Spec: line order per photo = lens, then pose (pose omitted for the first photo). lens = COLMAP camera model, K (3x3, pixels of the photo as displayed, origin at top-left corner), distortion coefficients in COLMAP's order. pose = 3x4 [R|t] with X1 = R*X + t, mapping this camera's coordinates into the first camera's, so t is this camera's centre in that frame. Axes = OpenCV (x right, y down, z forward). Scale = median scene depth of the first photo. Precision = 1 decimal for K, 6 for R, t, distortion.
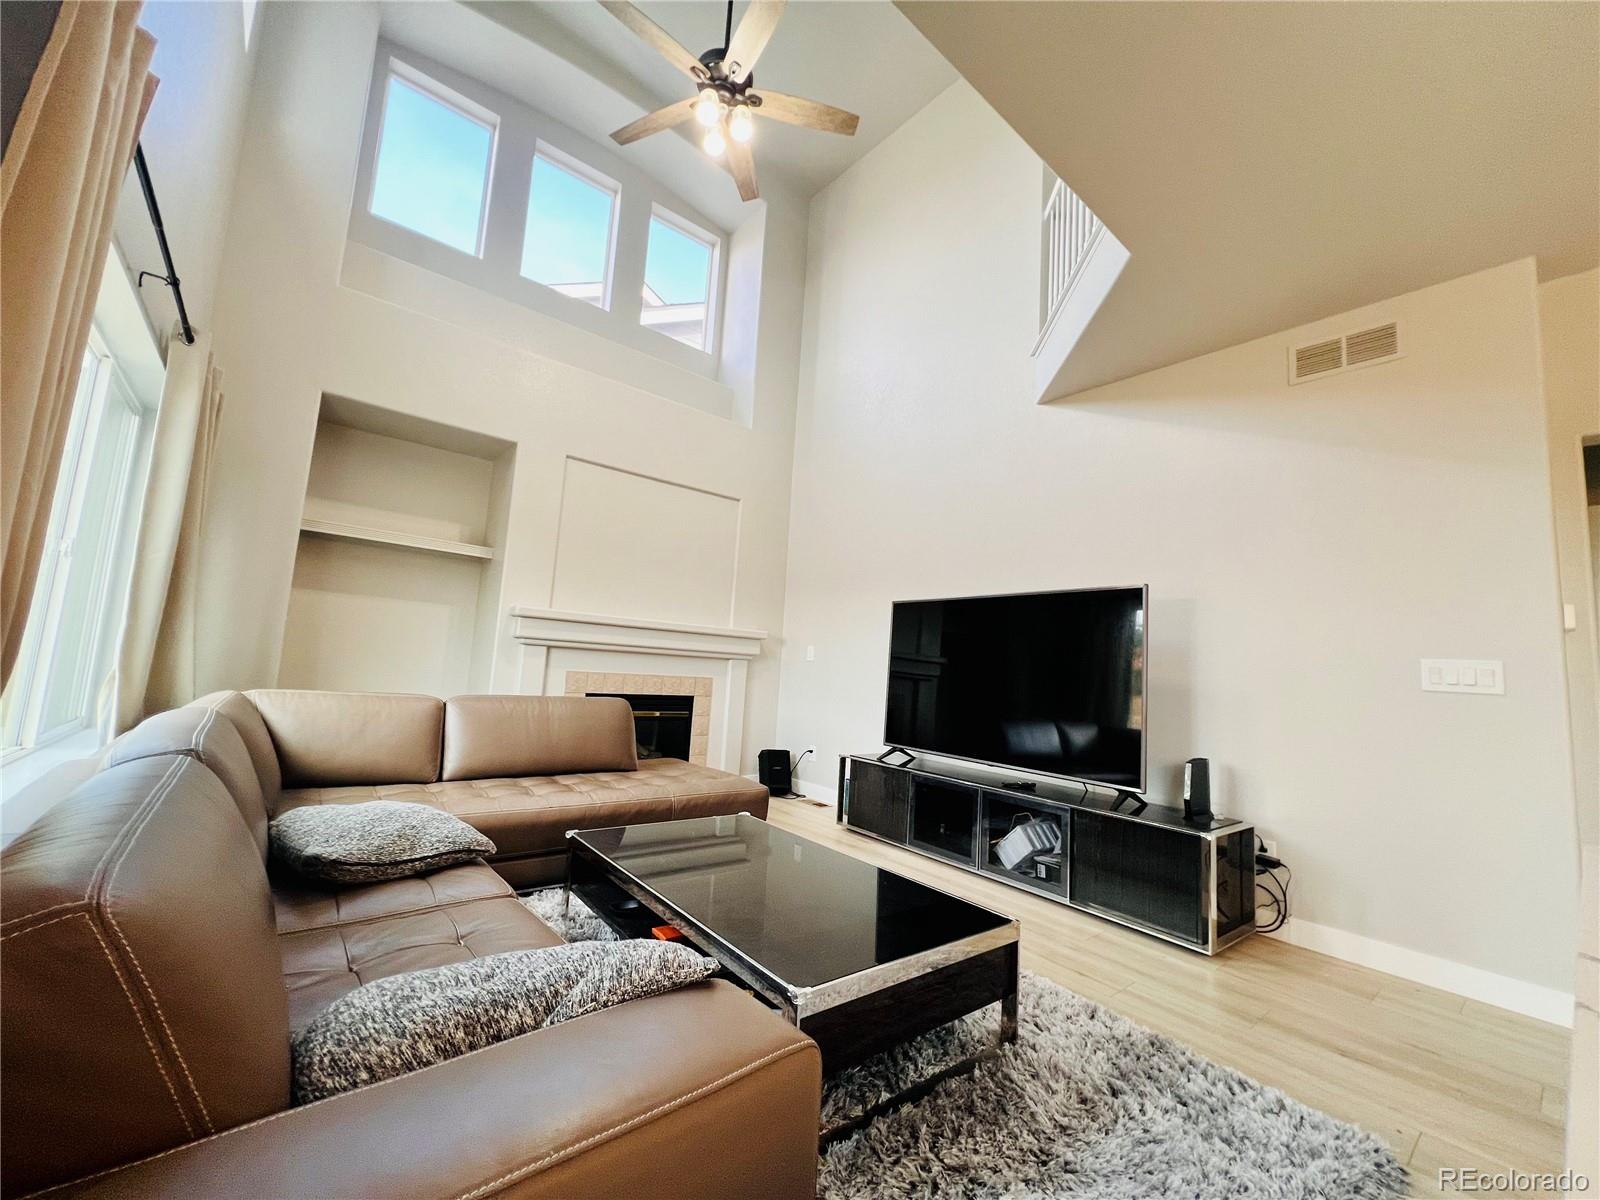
lens RADIAL K [[638.1, 0, 800.0], [0, 638.1, 600.0], [0, 0, 1]] dist [-0.001419, -0.000511]
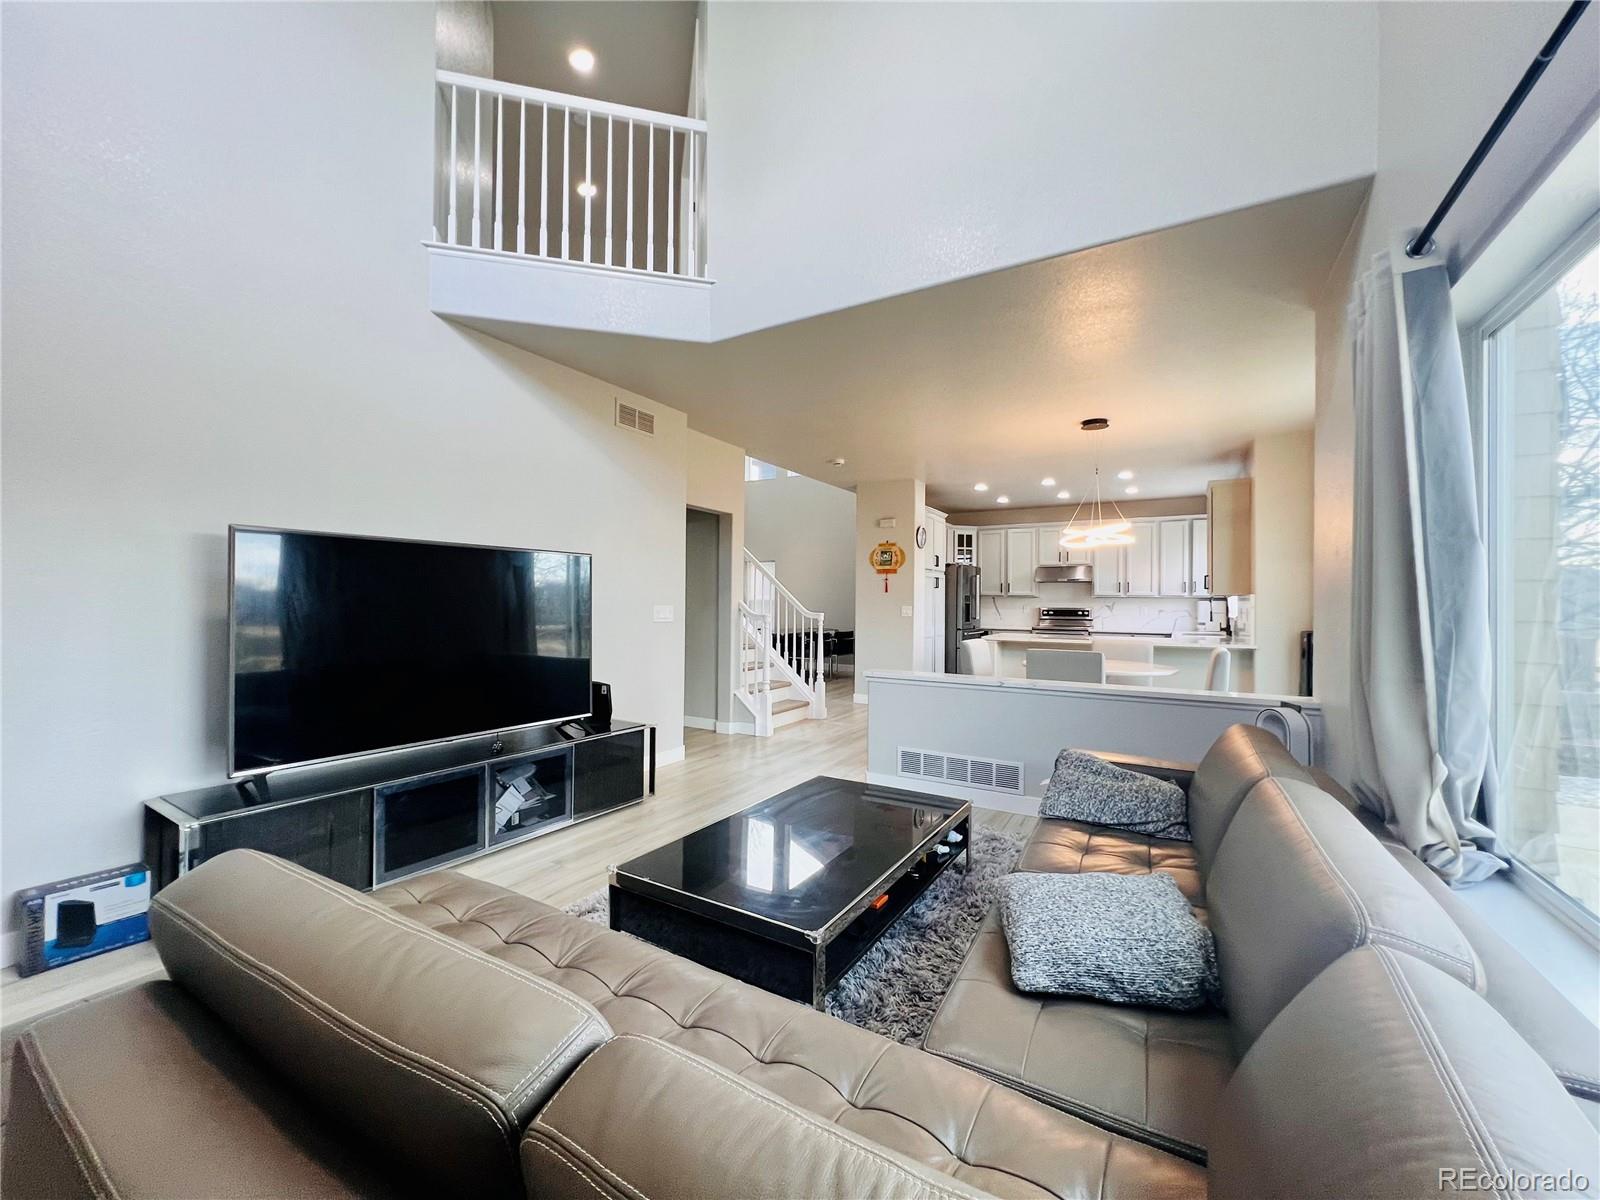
lens RADIAL K [[638.7, 0, 800.0], [0, 638.7, 600.0], [0, 0, 1]] dist [-0.001082, -0.000227]
pose [[-0.336892, -0.063842, 0.939377, -0.874994], [-0.142094, 0.989719, 0.016304, -0.016980], [-0.930760, -0.127987, -0.342500, 1.141084]]
